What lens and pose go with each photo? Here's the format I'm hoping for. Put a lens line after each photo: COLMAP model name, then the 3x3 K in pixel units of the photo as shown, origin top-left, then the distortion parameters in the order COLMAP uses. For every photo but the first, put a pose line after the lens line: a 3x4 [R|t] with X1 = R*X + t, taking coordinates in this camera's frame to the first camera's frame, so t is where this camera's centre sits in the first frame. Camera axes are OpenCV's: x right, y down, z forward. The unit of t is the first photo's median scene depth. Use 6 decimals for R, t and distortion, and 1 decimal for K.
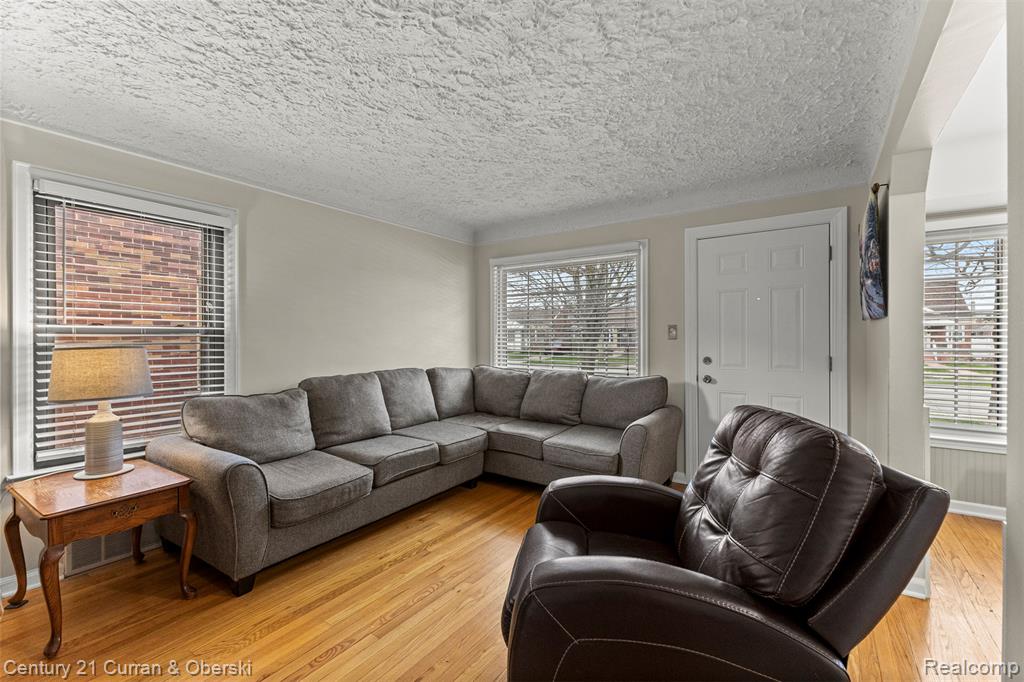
lens RADIAL K [[442.1, 0, 513.5], [0, 442.1, 337.3], [0, 0, 1]] dist [0.010340, -0.000033]
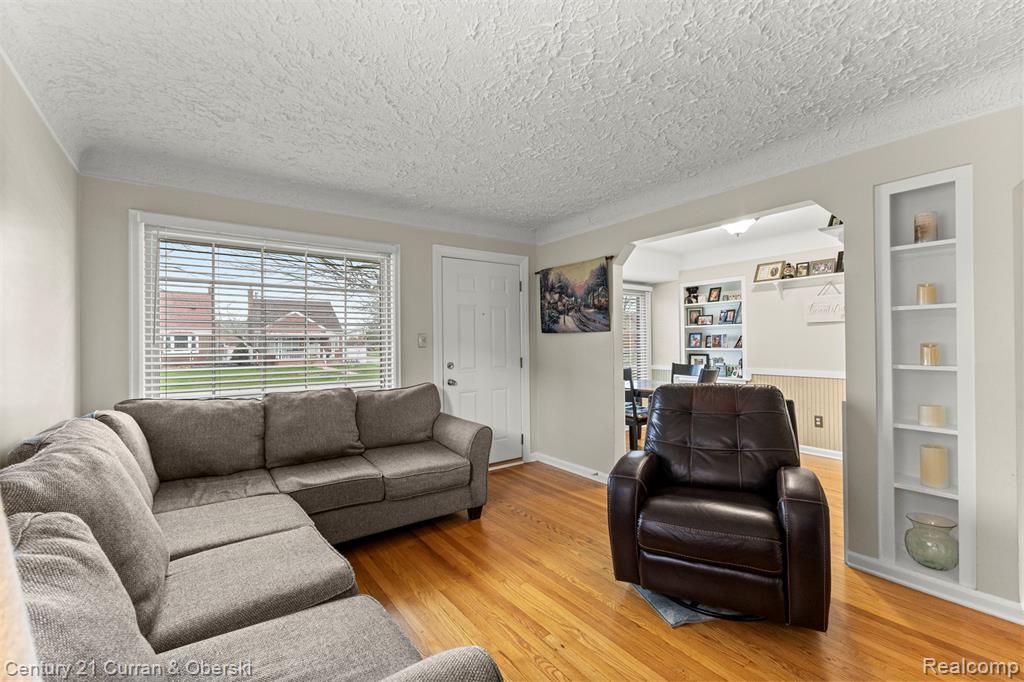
lens RADIAL K [[439.4, 0, 510.2], [0, 439.4, 337.5], [0, 0, 1]] dist [0.007360, 0.000002]
pose [[0.328196, 0.010323, 0.944553, -0.676883], [0.011237, 0.999827, -0.014832, -0.000680], [-0.944543, 0.015481, 0.328023, 0.577985]]
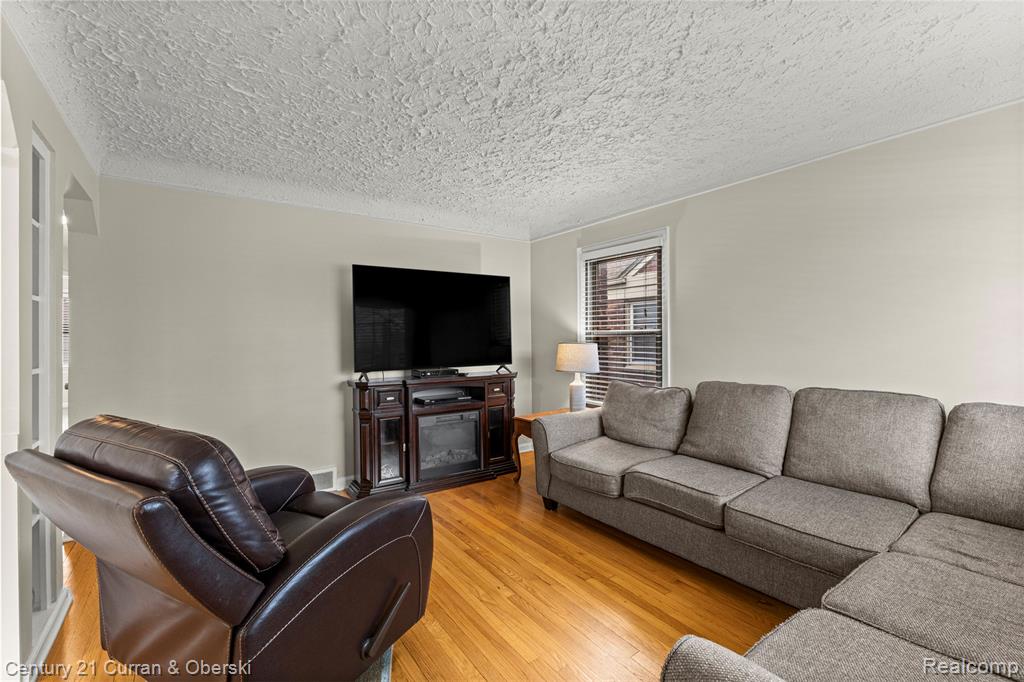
lens RADIAL K [[439.4, 0, 510.2], [0, 439.4, 337.5], [0, 0, 1]] dist [0.007360, 0.000002]
pose [[-0.335294, 0.002573, -0.942110, 0.581215], [0.001189, 0.999997, 0.002308, -0.001994], [0.942113, -0.000346, -0.335296, 0.970728]]
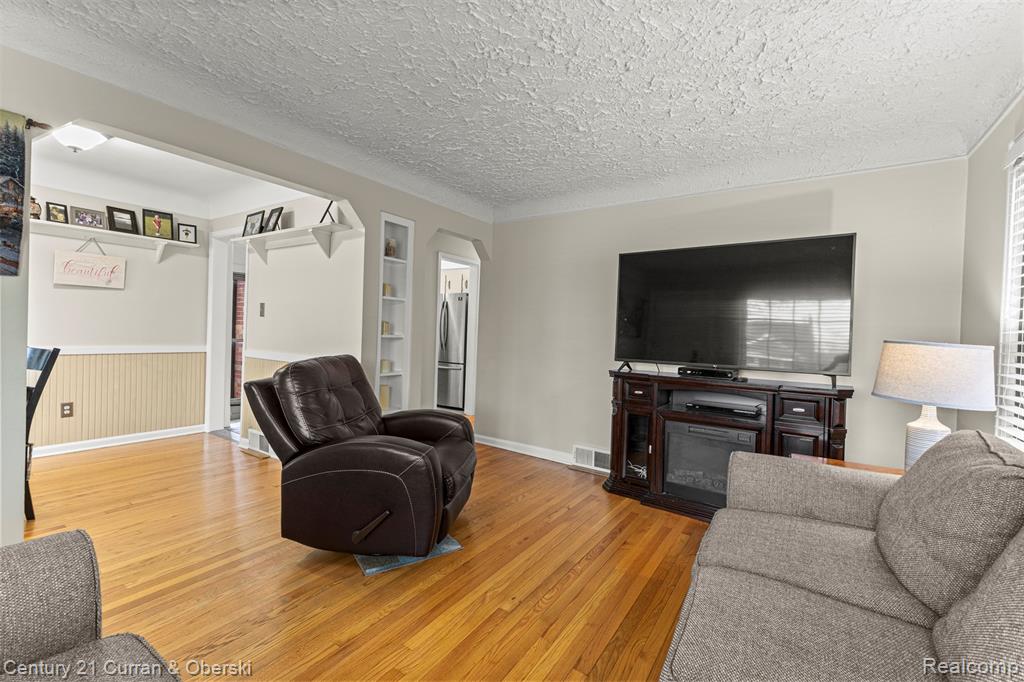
lens RADIAL K [[437.6, 0, 515.4], [0, 437.6, 337.7], [0, 0, 1]] dist [0.021750, 0.000007]
pose [[-0.999234, -0.032688, -0.021535, -0.063725], [-0.033152, 0.999218, 0.021554, 0.013838], [0.020814, 0.022251, -0.999536, 1.347075]]
